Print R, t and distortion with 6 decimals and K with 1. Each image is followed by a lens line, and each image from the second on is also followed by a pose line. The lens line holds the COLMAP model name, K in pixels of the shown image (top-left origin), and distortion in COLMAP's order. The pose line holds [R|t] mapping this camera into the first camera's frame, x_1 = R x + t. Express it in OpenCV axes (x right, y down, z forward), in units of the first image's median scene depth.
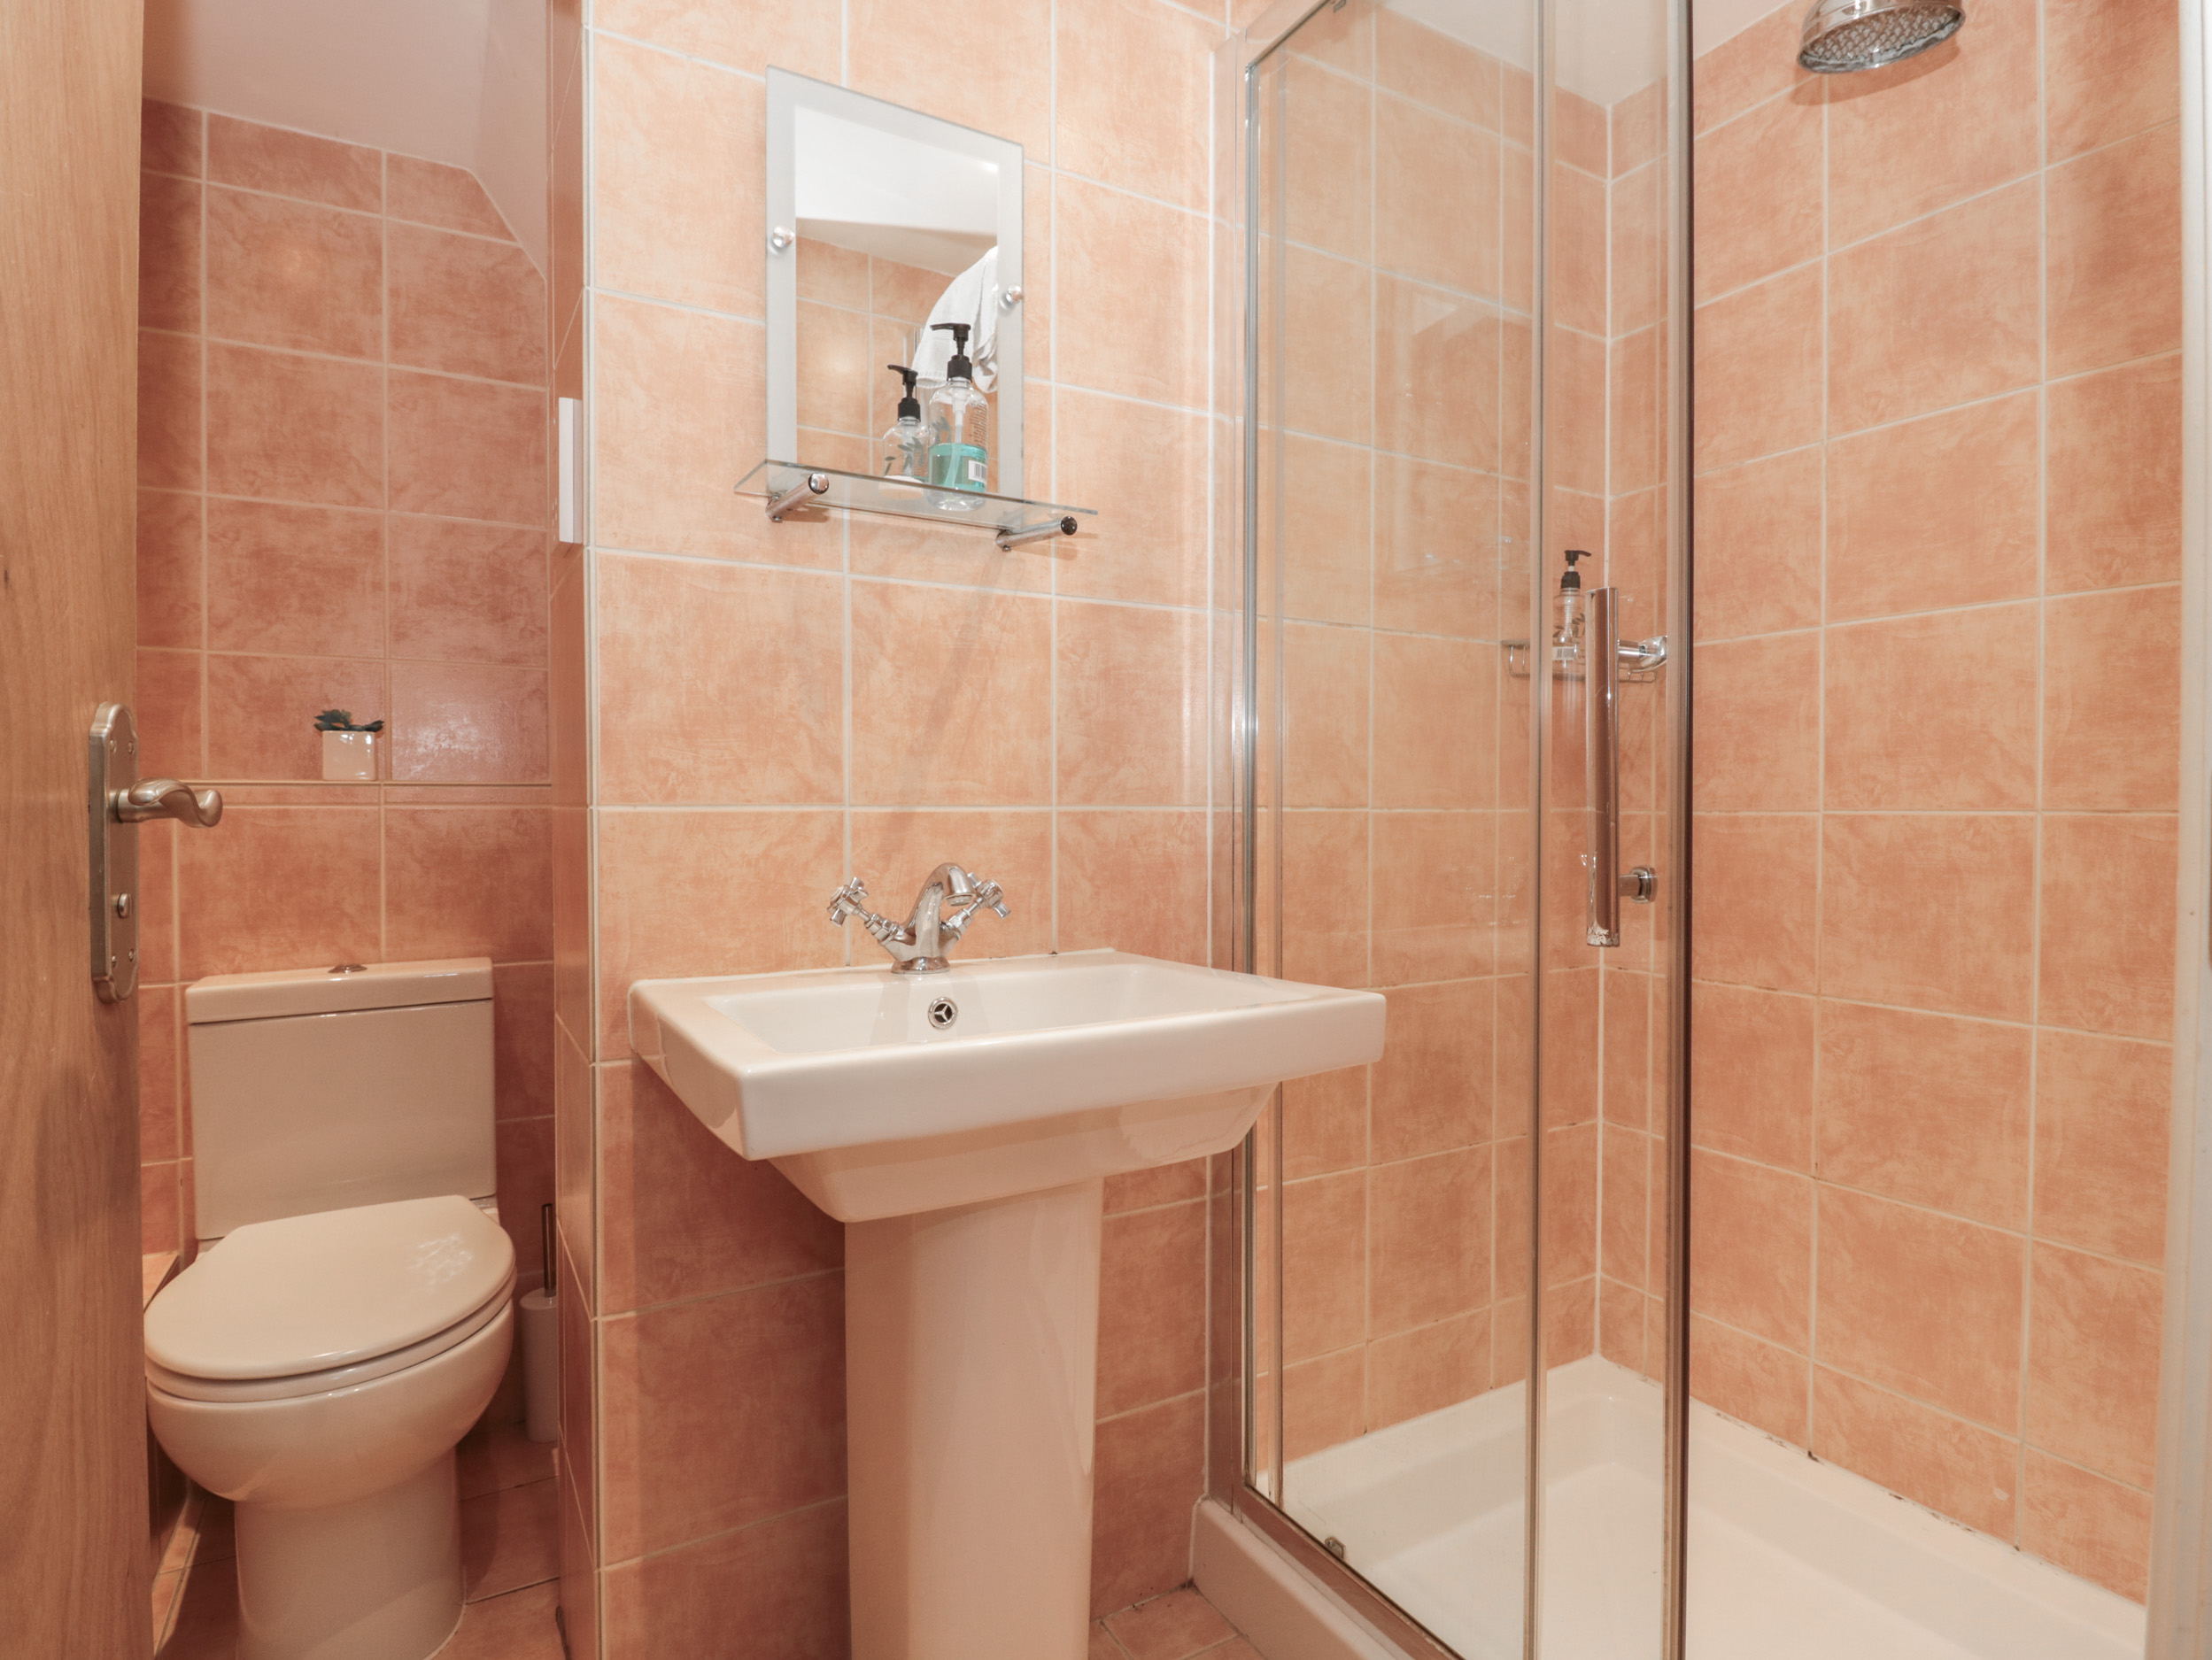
lens RADIAL K [[1182.0, 0, 1110.2], [0, 1182.0, 838.6], [0, 0, 1]] dist [0.001144, -0.015372]
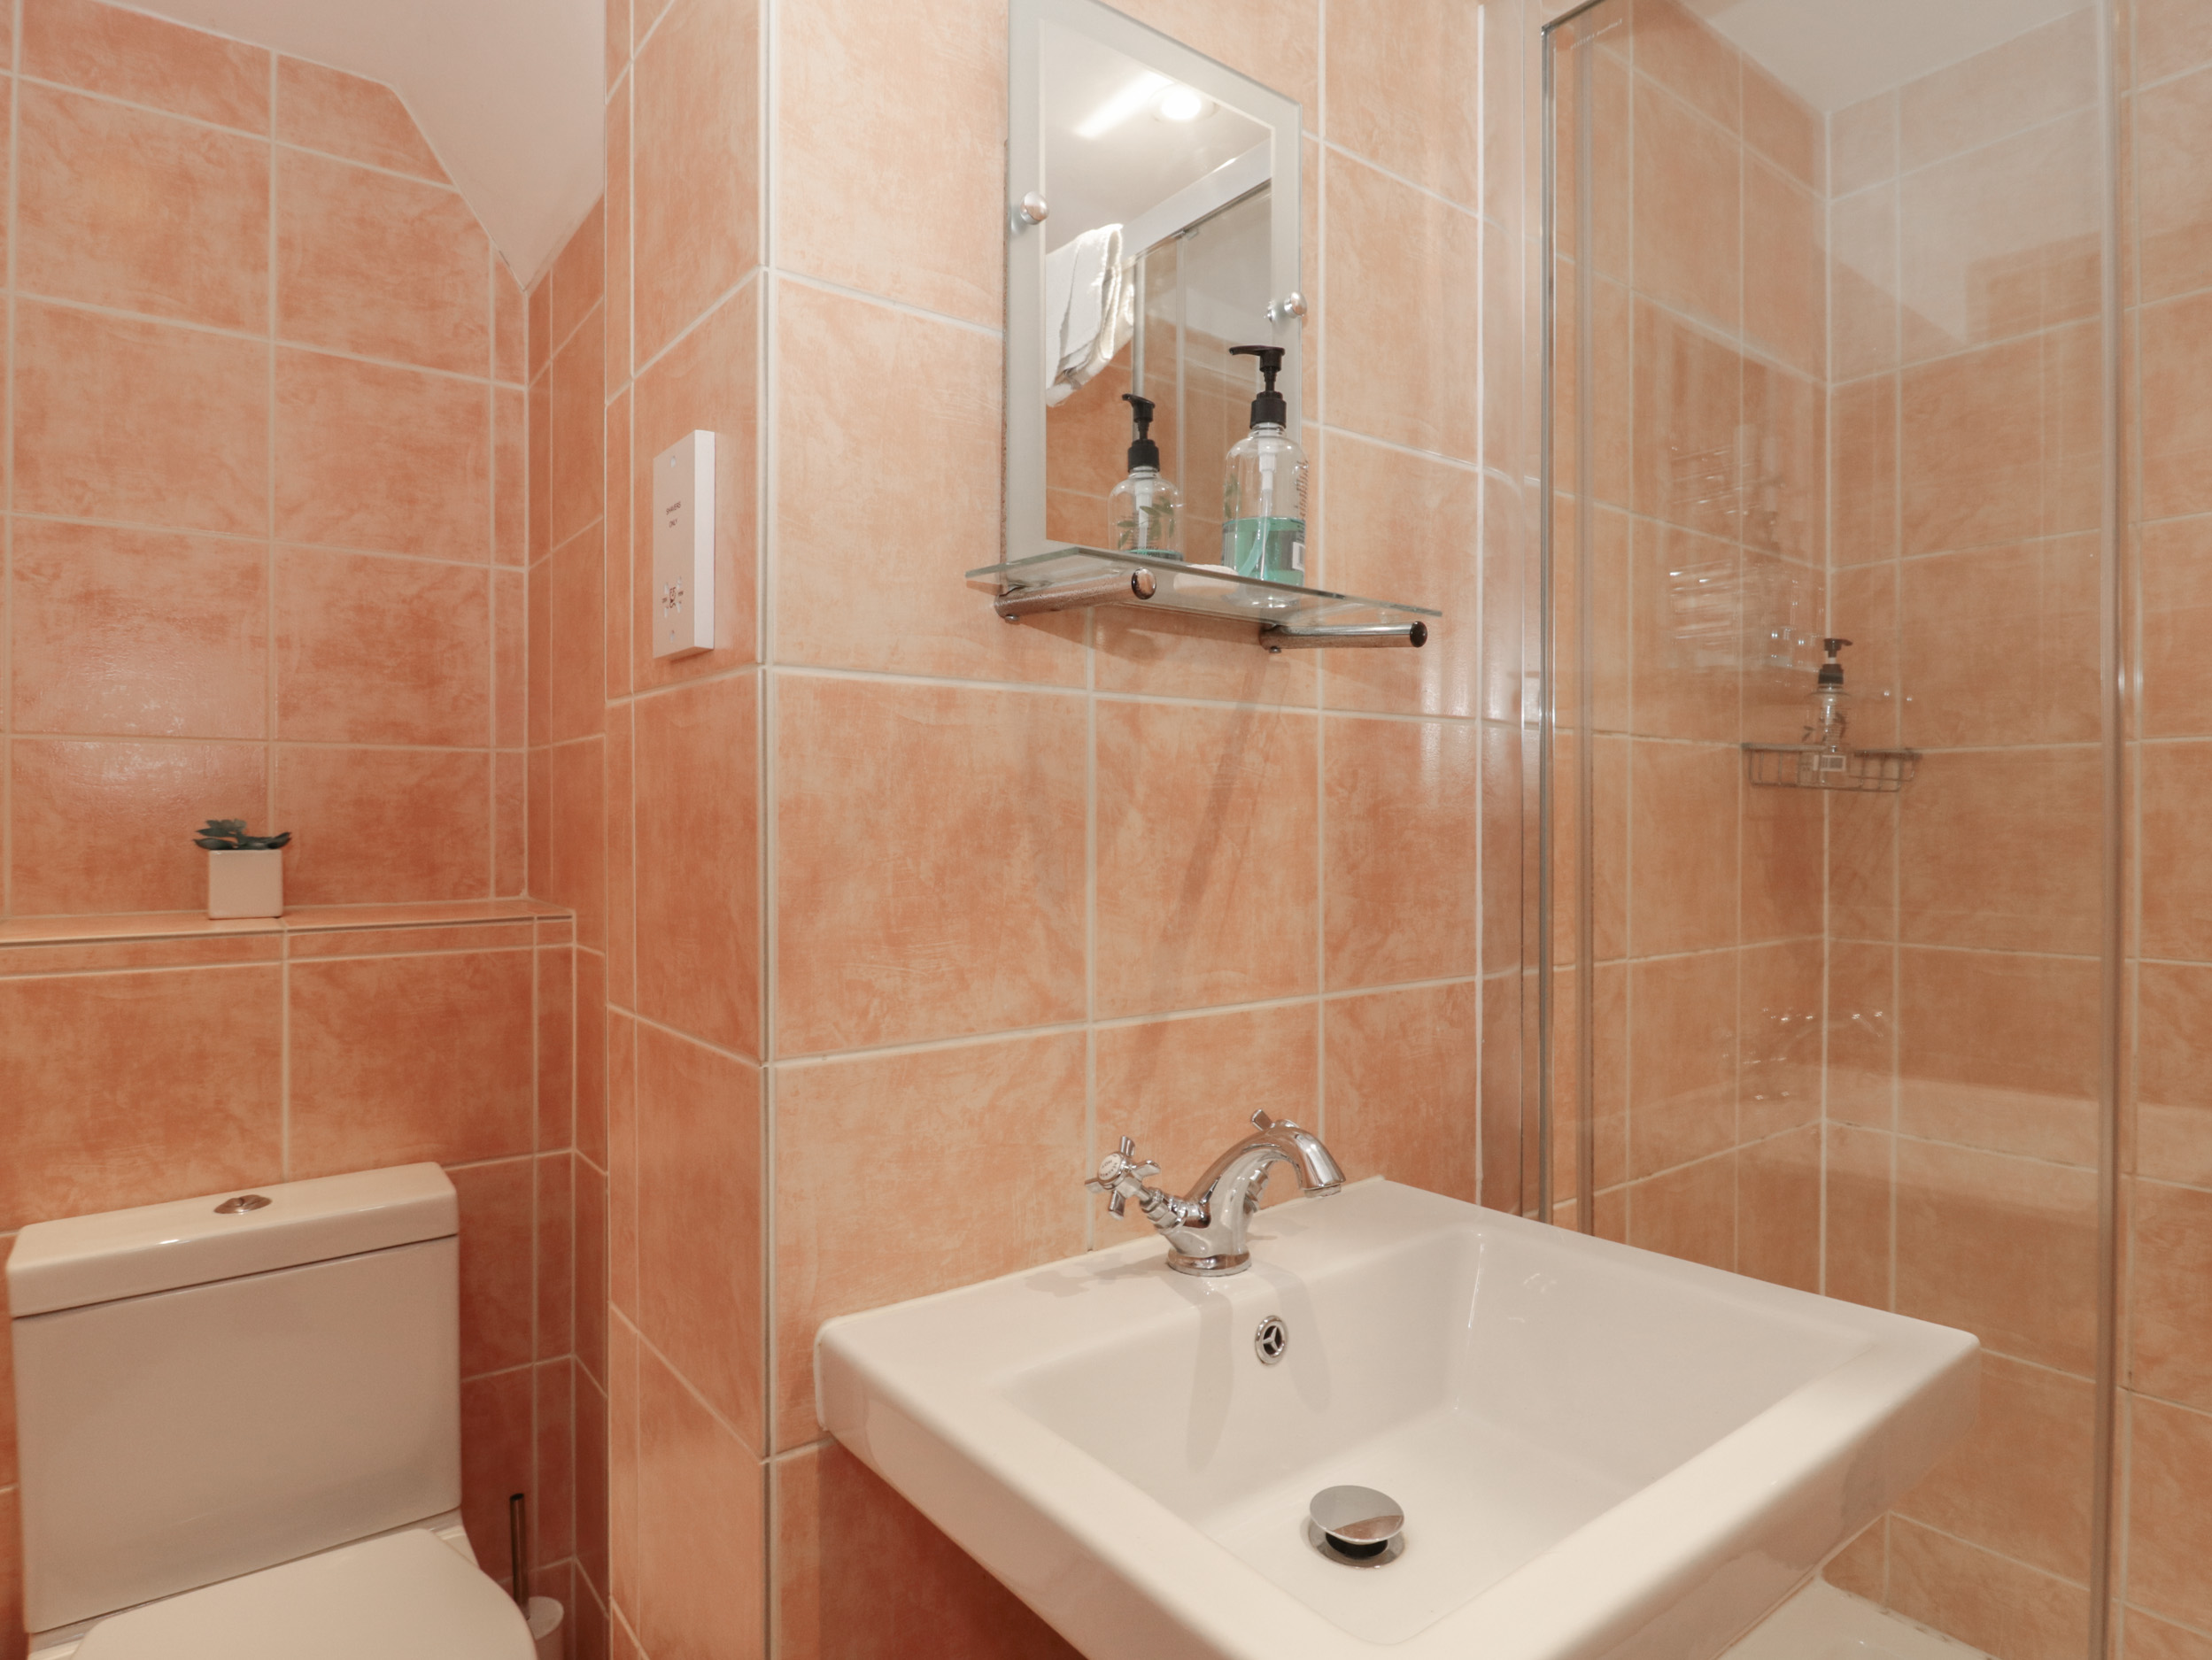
lens RADIAL K [[1244.7, 0, 1106.0], [0, 1244.7, 830.0], [0, 0, 1]] dist [-0.001029, -0.013318]
pose [[0.991651, -0.000861, 0.128948, -0.243557], [0.002746, 0.999892, -0.014444, -0.103272], [-0.128921, 0.014678, 0.991546, 0.211009]]
